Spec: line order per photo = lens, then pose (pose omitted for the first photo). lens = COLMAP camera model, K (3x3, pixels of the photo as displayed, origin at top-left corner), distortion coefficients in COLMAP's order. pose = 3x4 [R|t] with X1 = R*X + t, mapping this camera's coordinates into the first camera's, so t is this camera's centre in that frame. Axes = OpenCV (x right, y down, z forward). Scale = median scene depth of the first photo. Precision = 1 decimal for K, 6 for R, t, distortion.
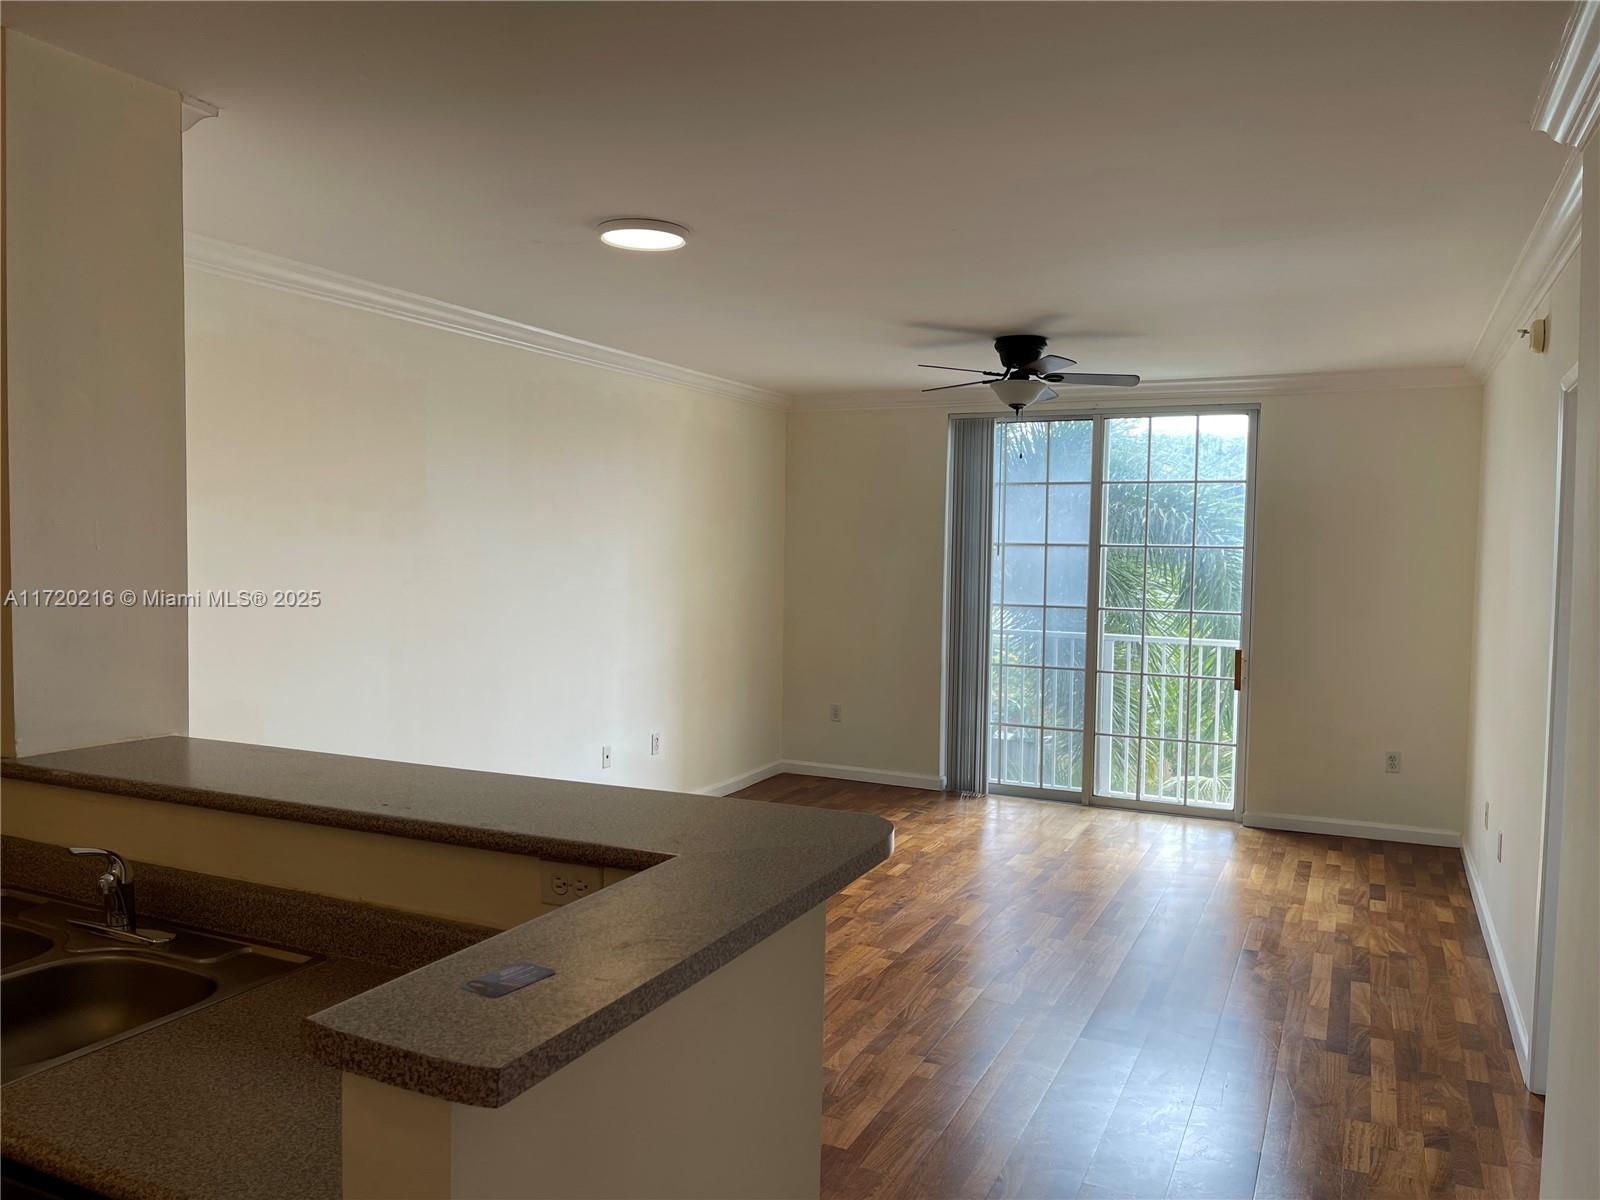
lens RADIAL K [[1166.4, 0, 797.5], [0, 1166.4, 602.0], [0, 0, 1]] dist [-0.001236, -0.004000]
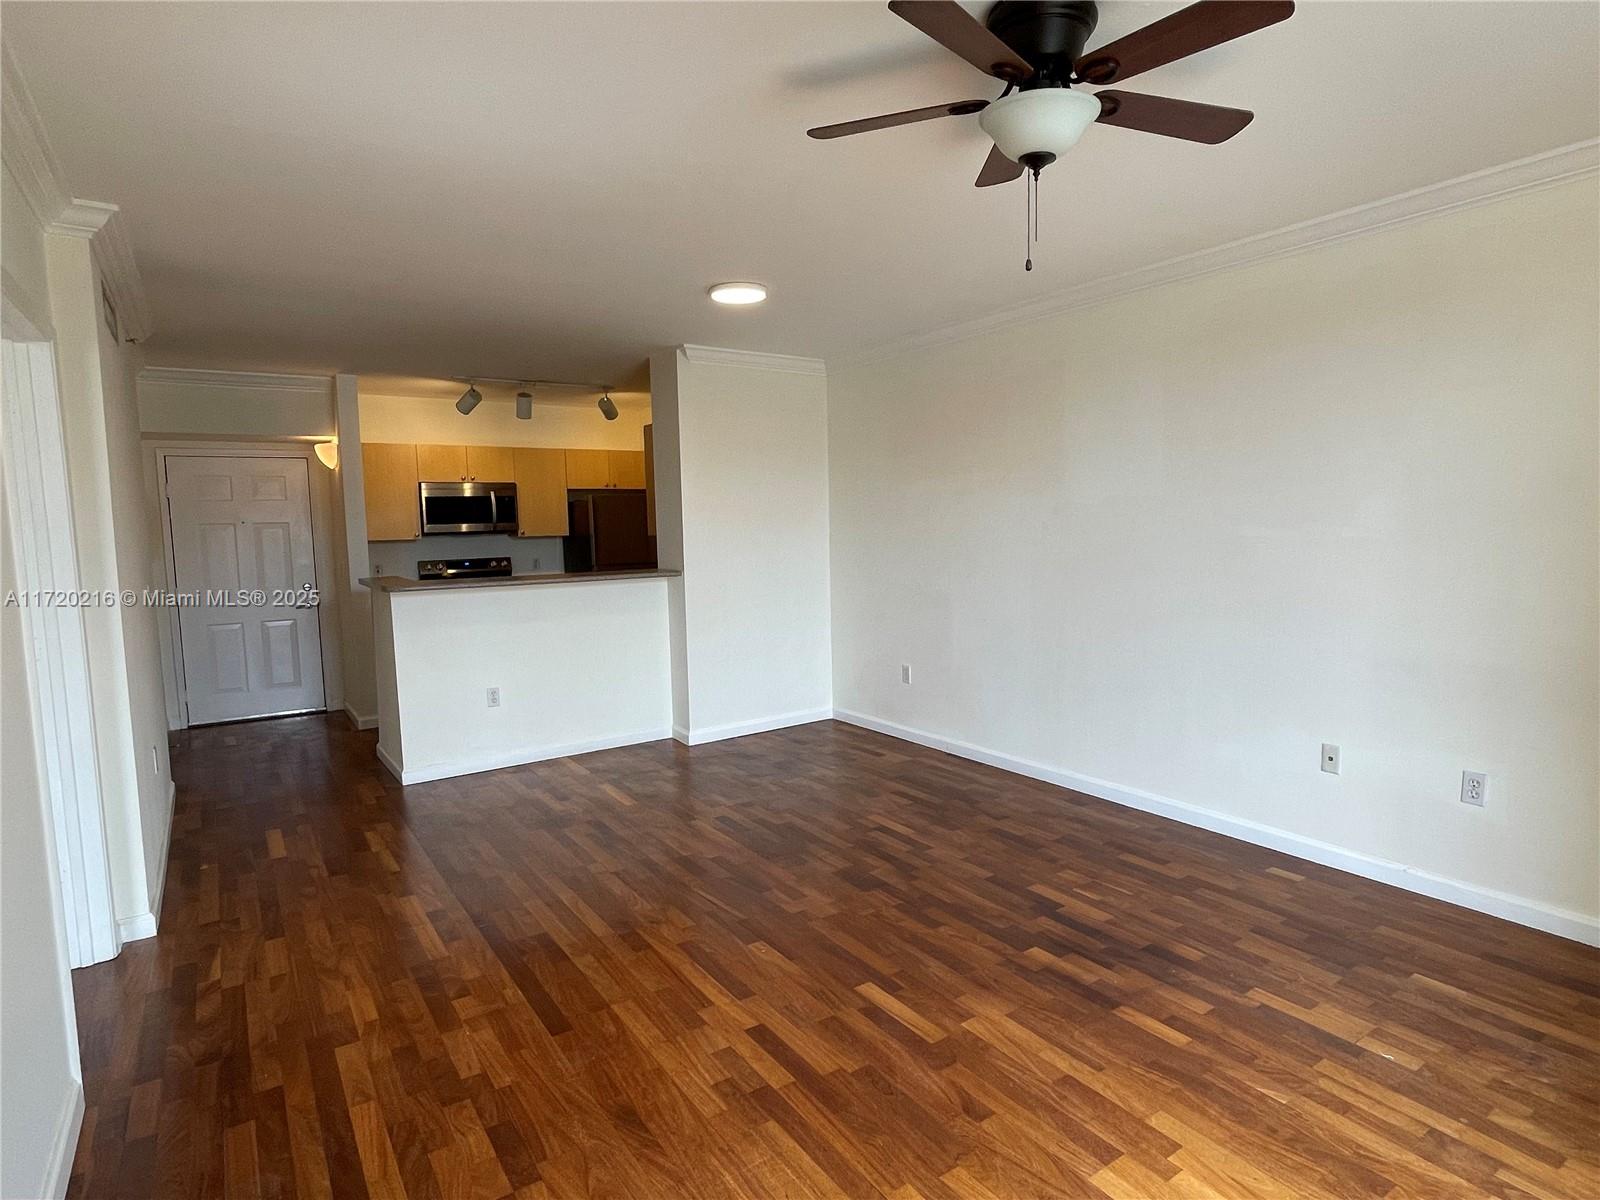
lens RADIAL K [[863.4, 0, 795.1], [0, 863.4, 595.4], [0, 0, 1]] dist [0.004343, 0.000798]
pose [[-0.492291, 0.079524, -0.866790, 0.697172], [-0.027125, 0.993932, 0.106595, -0.035105], [0.870008, 0.075988, -0.487147, 1.355189]]
